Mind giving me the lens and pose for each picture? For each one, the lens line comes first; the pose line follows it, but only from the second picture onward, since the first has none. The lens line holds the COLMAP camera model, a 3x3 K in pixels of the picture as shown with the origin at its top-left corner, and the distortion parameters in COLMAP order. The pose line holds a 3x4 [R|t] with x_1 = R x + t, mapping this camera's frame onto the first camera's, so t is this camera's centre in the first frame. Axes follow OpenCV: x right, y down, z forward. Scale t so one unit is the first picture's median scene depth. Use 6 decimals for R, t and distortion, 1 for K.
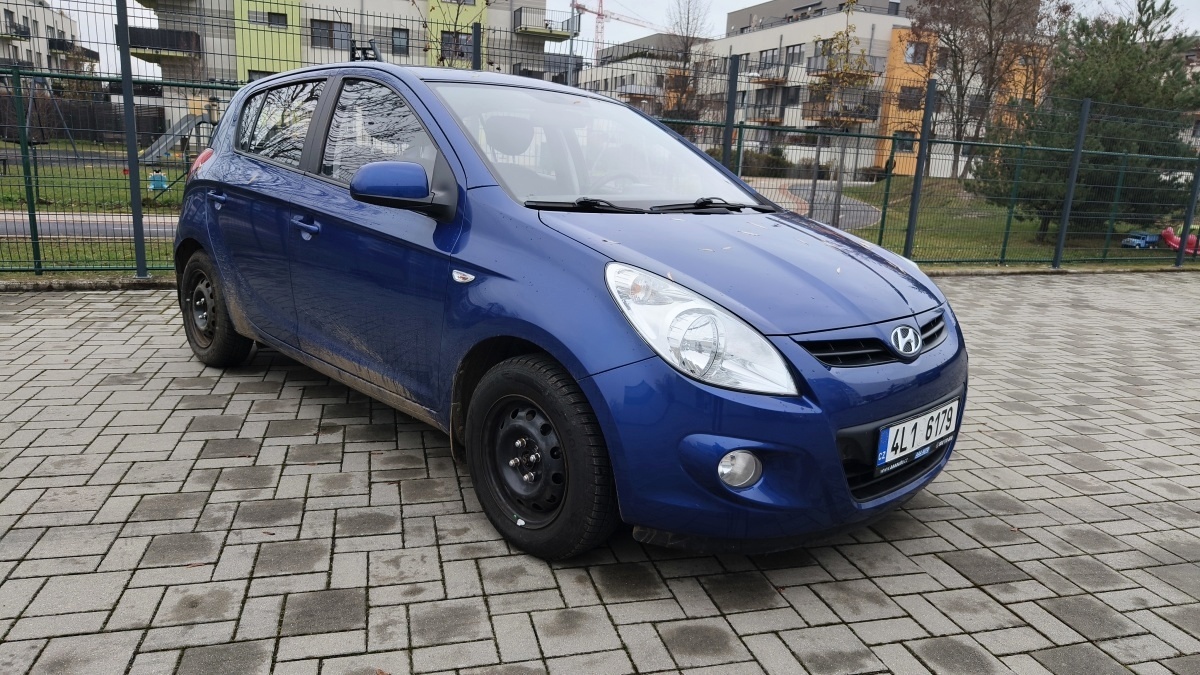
lens RADIAL K [[806.5, 0, 600.0], [0, 806.5, 337.5], [0, 0, 1]] dist [0.002009, 0.001164]
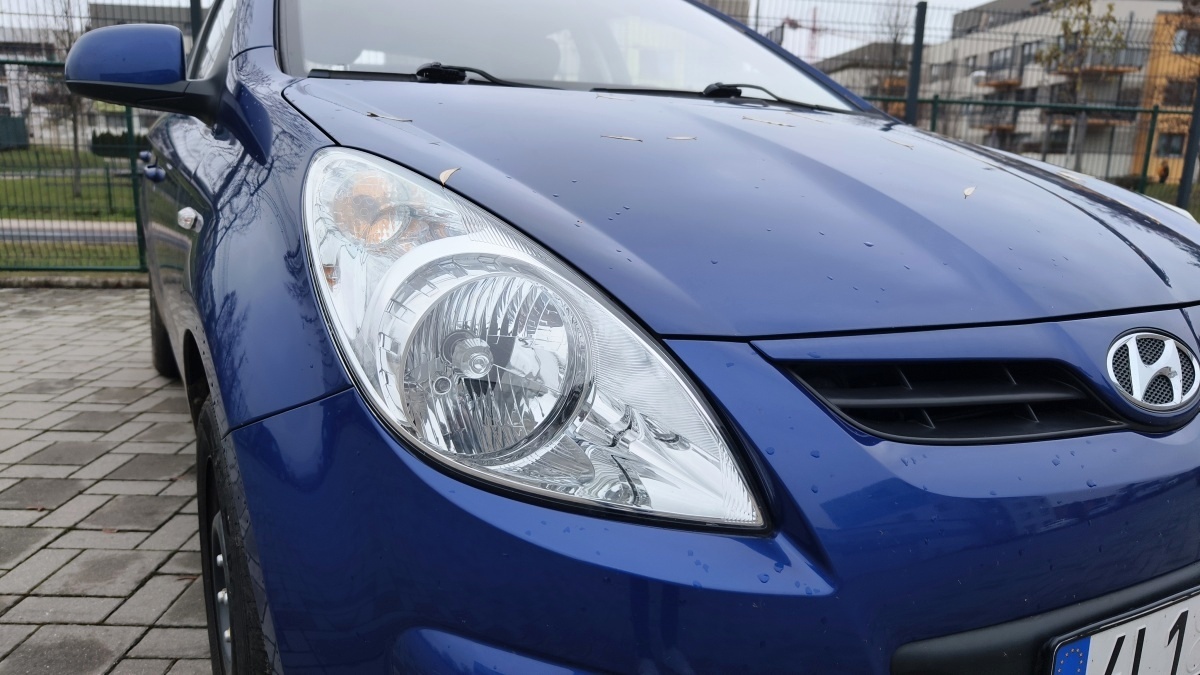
lens RADIAL K [[811.2, 0, 594.8], [0, 811.2, 335.7], [0, 0, 1]] dist [0.000325, -0.000175]
pose [[0.967443, 0.025223, -0.251828, 0.157297], [-0.032497, 0.999165, -0.024768, 0.003593], [0.250993, 0.032146, 0.967455, 0.403884]]
